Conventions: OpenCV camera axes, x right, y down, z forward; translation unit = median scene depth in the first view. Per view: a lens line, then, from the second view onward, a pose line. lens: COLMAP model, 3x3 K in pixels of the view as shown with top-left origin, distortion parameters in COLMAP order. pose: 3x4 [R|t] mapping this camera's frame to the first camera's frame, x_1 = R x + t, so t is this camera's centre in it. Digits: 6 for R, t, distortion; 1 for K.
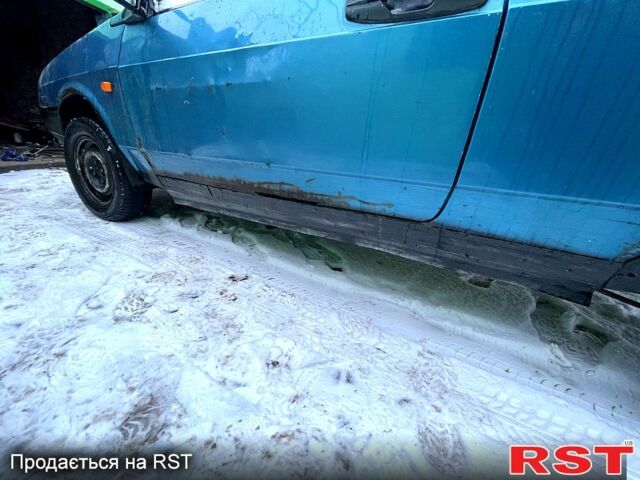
lens RADIAL K [[279.9, 0, 319.5], [0, 279.9, 233.3], [0, 0, 1]] dist [-0.001157, -0.000082]
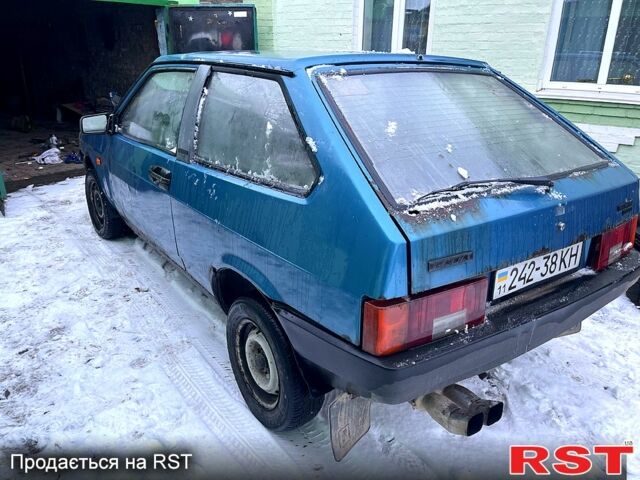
lens RADIAL K [[471.4, 0, 320.0], [0, 471.4, 240.0], [0, 0, 1]] dist [0.006297, 0.002024]
pose [[0.922728, 0.113357, -0.368407, 1.803118], [-0.112855, 0.993346, 0.022985, -0.337947], [0.368561, 0.020368, 0.929381, -1.285841]]
